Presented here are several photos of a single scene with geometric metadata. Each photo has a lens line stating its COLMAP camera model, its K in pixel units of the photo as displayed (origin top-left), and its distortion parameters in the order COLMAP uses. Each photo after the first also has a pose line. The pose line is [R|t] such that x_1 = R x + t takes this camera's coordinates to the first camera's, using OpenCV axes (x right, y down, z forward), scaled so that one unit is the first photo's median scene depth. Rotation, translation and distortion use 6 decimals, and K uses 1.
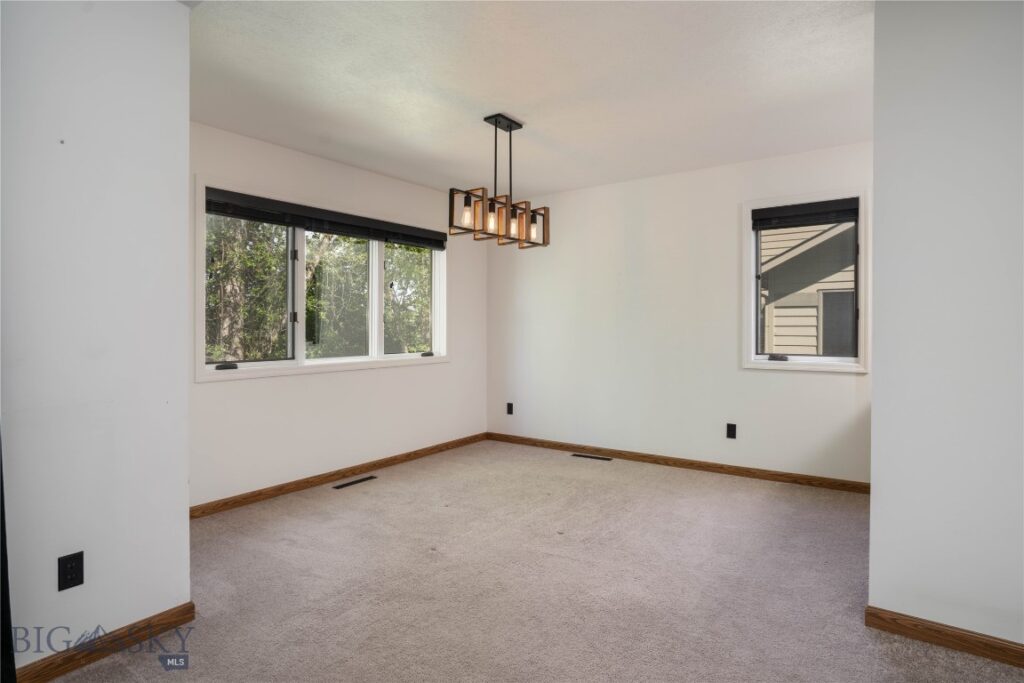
lens RADIAL K [[540.2, 0, 512.0], [0, 540.2, 341.5], [0, 0, 1]] dist [-0.000062, -0.000021]
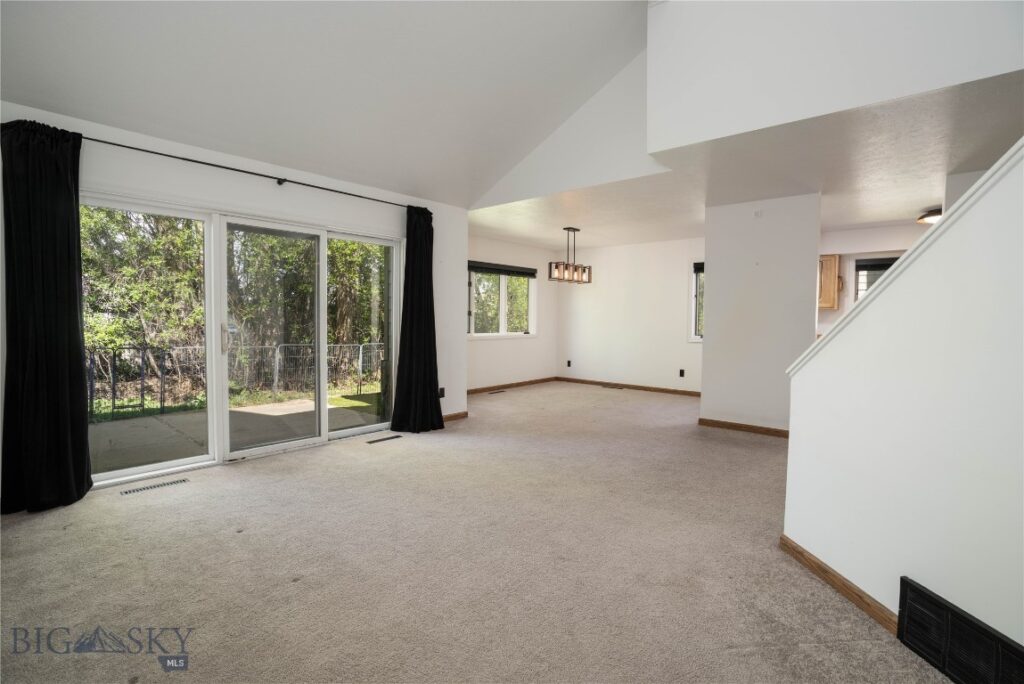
lens RADIAL K [[471.0, 0, 515.7], [0, 471.0, 338.4], [0, 0, 1]] dist [-0.053522, 0.015492]
pose [[0.995361, 0.016205, -0.094831, -0.052776], [-0.014556, 0.999731, 0.018052, 0.019246], [0.095098, -0.016588, 0.995330, -0.942667]]
